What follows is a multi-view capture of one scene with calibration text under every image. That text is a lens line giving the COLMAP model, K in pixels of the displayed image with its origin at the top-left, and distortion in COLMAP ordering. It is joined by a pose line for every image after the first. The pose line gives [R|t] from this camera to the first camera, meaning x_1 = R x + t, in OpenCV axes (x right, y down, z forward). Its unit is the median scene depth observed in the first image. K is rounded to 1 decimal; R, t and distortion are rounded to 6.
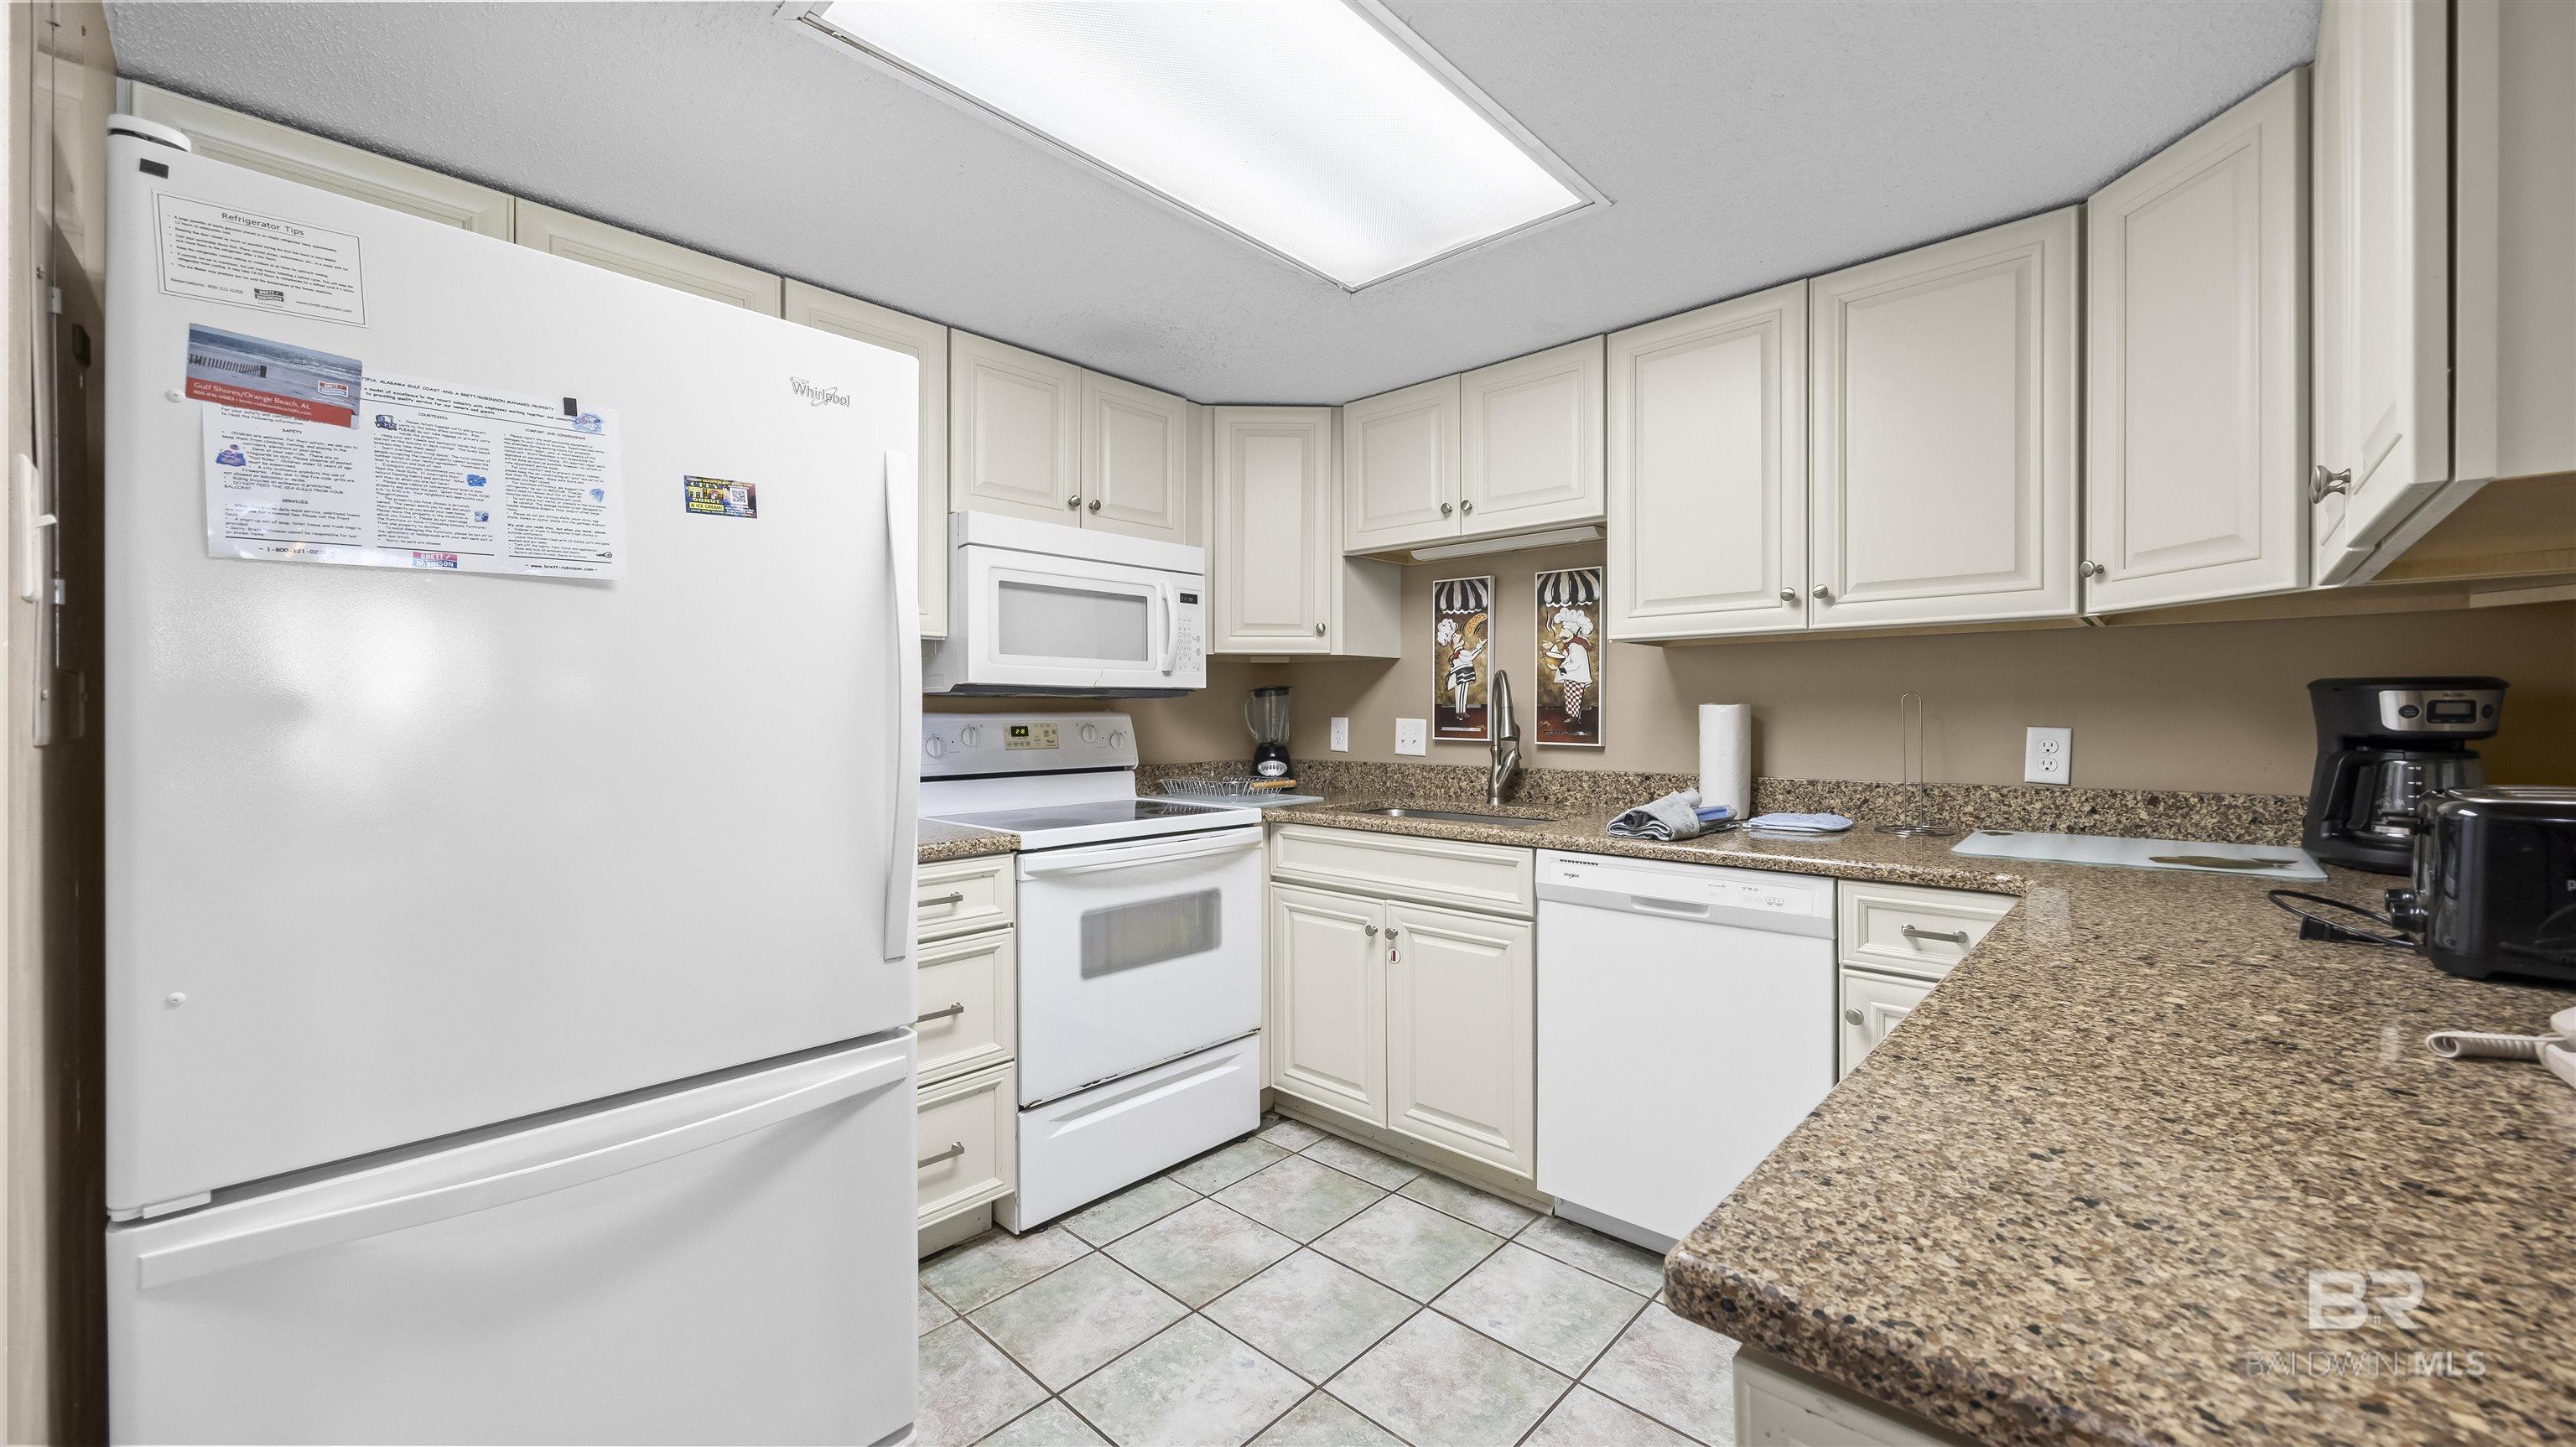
lens RADIAL K [[973.7, 0, 1289.2], [0, 973.7, 722.0], [0, 0, 1]] dist [-0.001652, -0.000132]
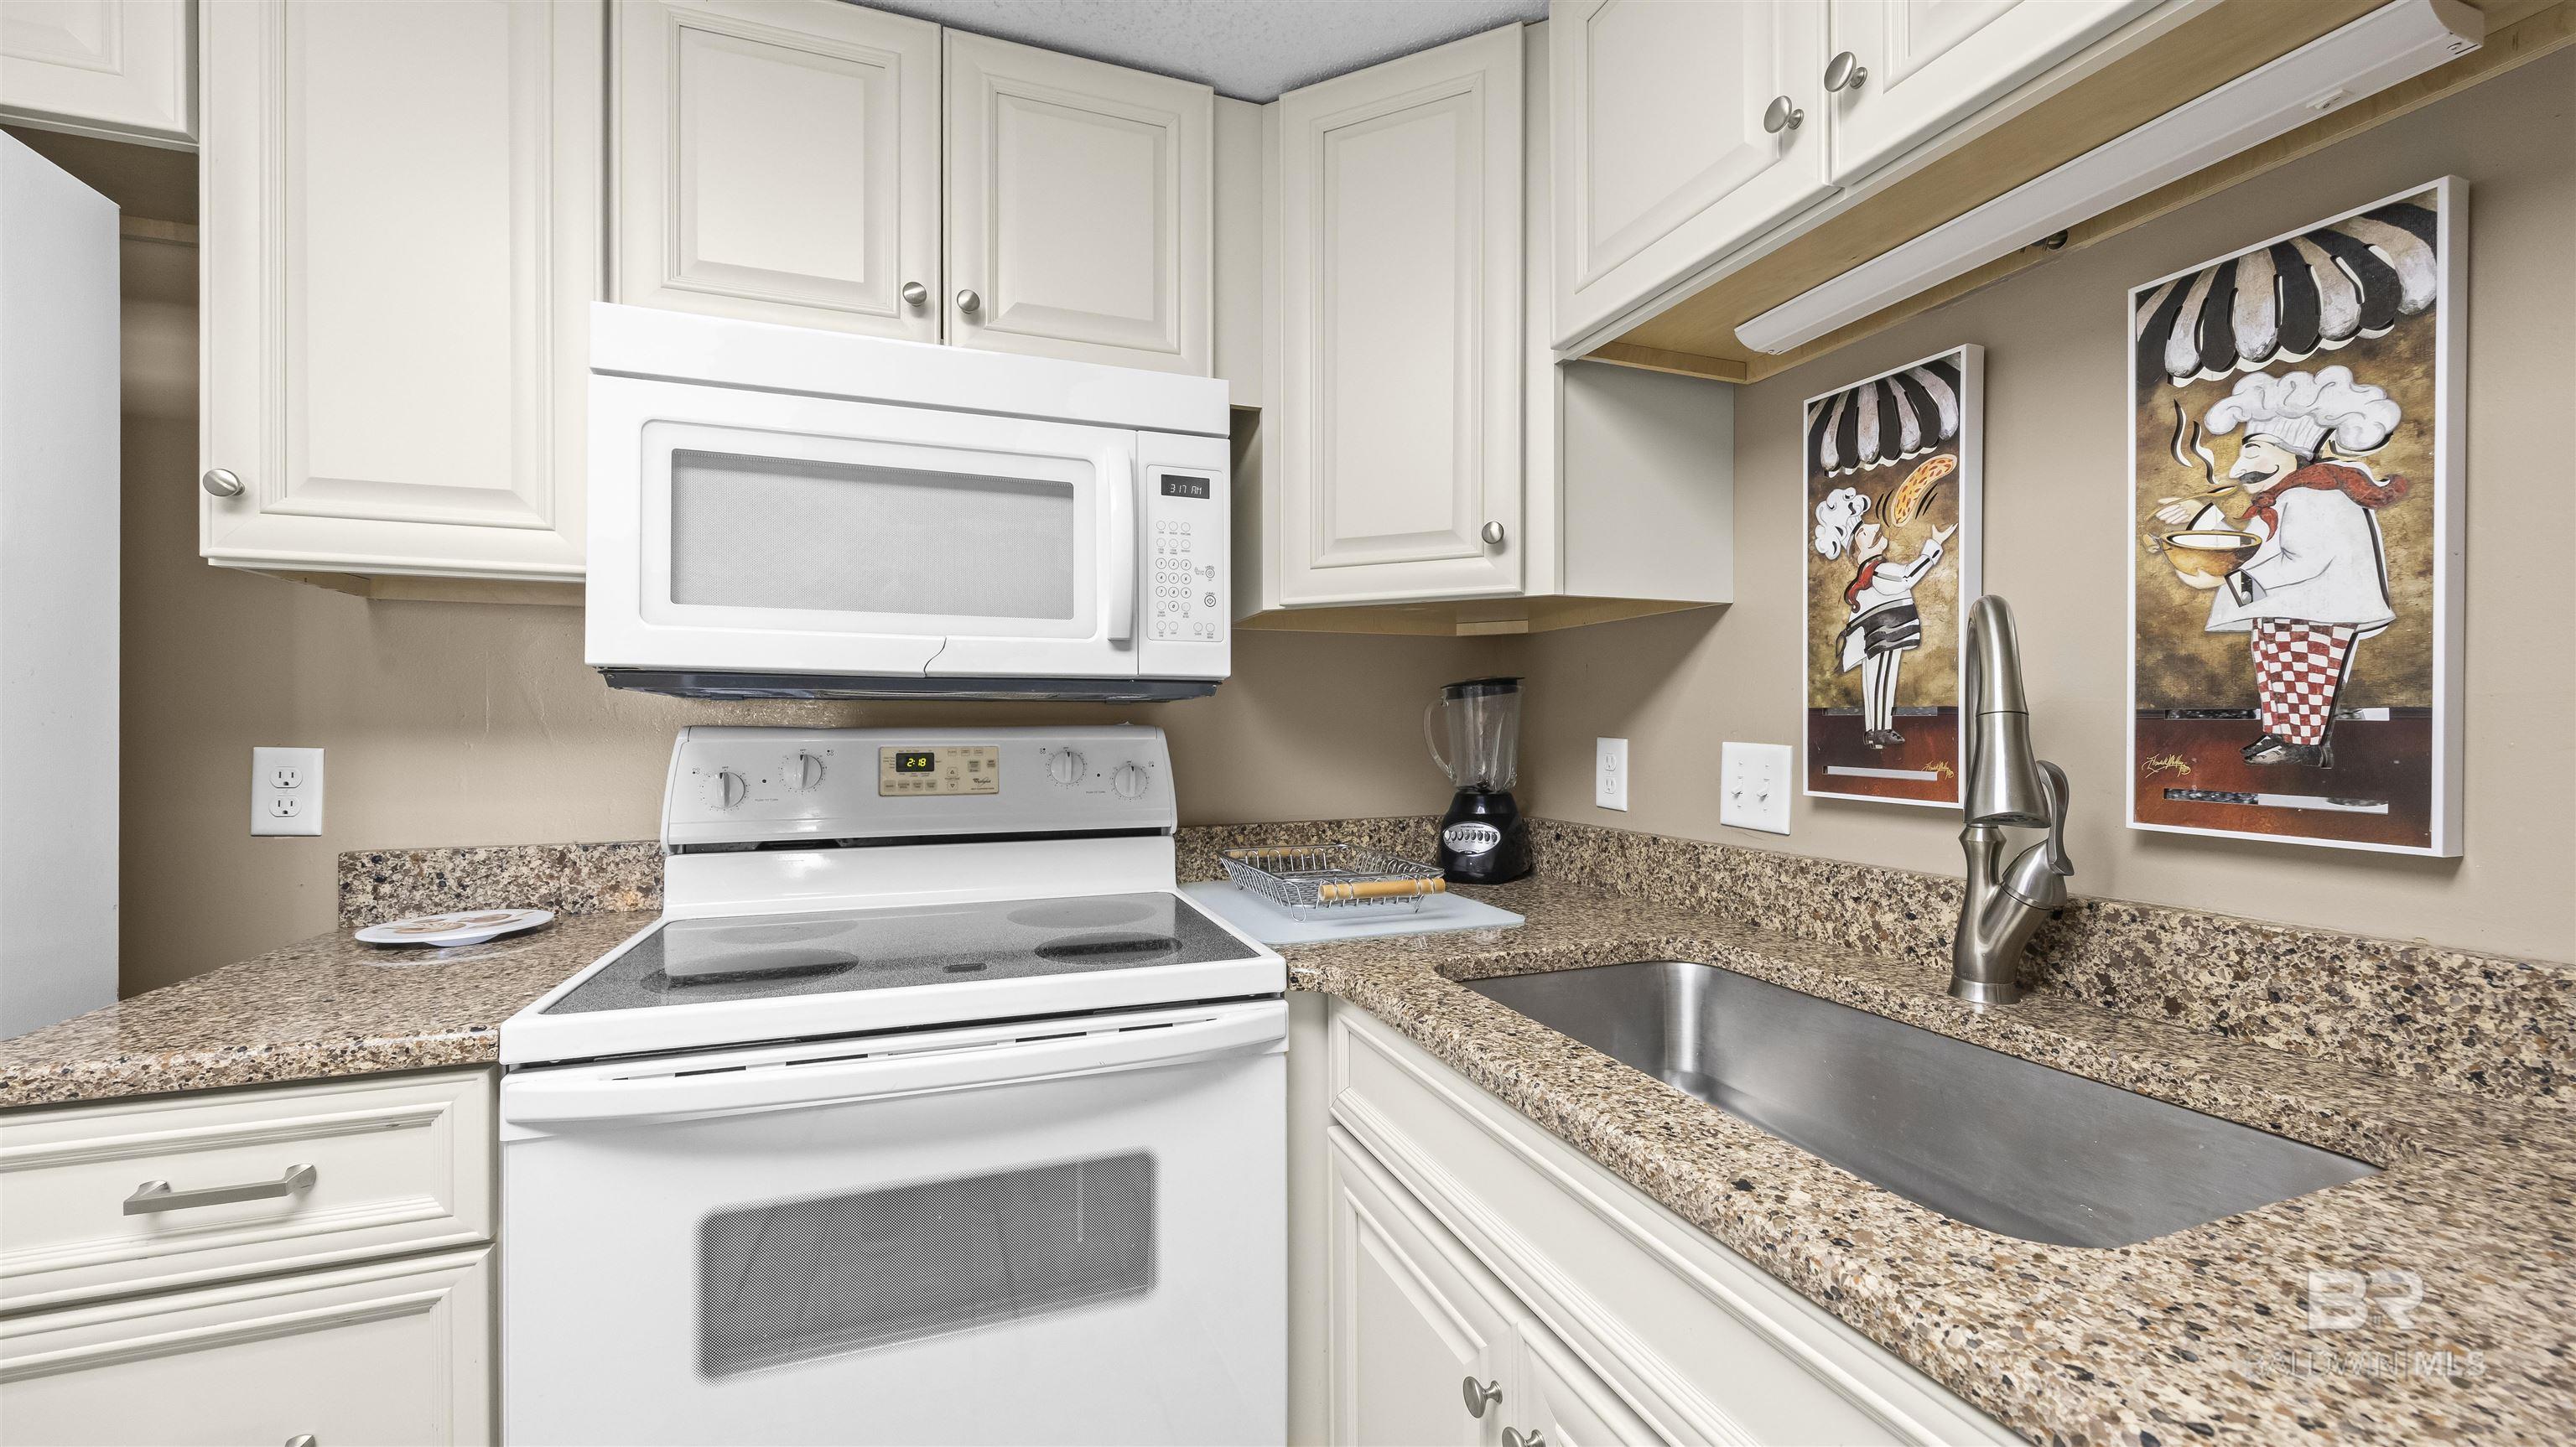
lens RADIAL K [[975.6, 0, 1287.0], [0, 975.6, 729.7], [0, 0, 1]] dist [-0.001716, 0.000142]
pose [[0.890157, 0.001817, -0.455650, 0.156906], [-0.005582, 0.999960, -0.006919, -0.006068], [0.455620, 0.008702, 0.890132, 0.606493]]
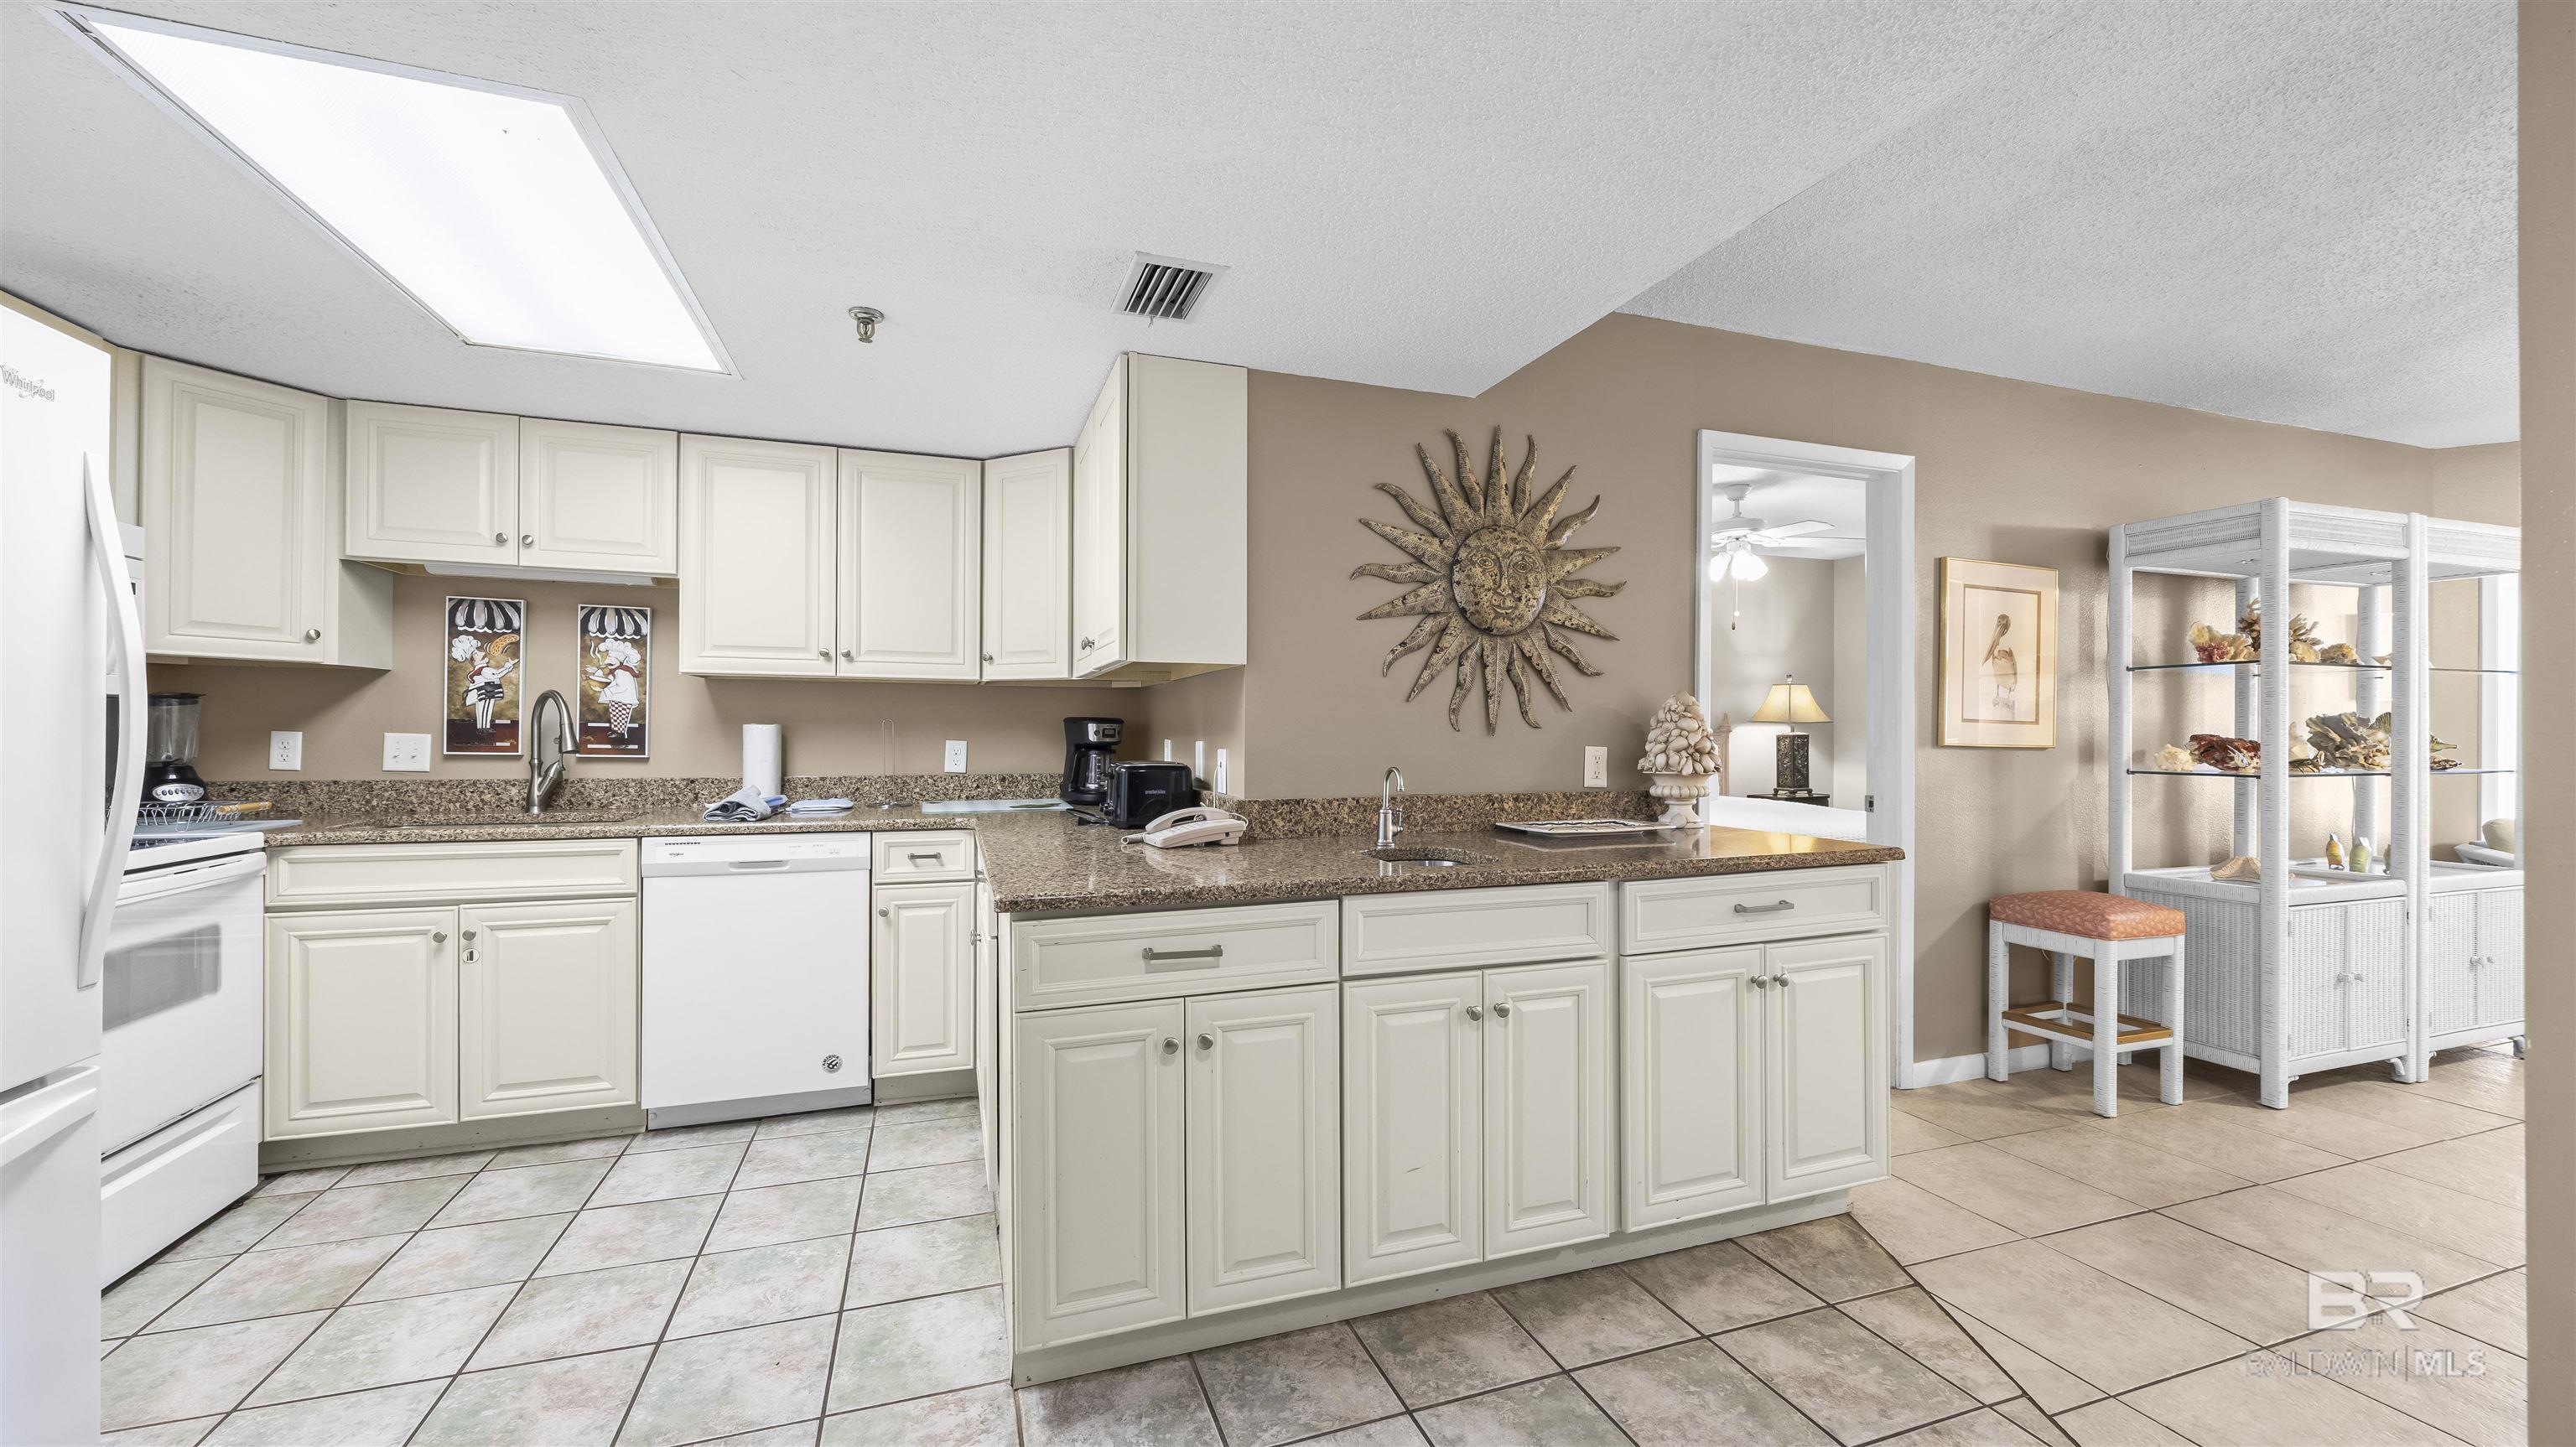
lens RADIAL K [[984.9, 0, 1276.7], [0, 984.9, 733.5], [0, 0, 1]] dist [-0.002099, -0.000163]
pose [[0.471776, 0.003993, 0.881710, -0.377340], [-0.000709, 0.999991, -0.004149, 0.000088], [-0.881718, 0.001332, 0.471774, -0.254119]]
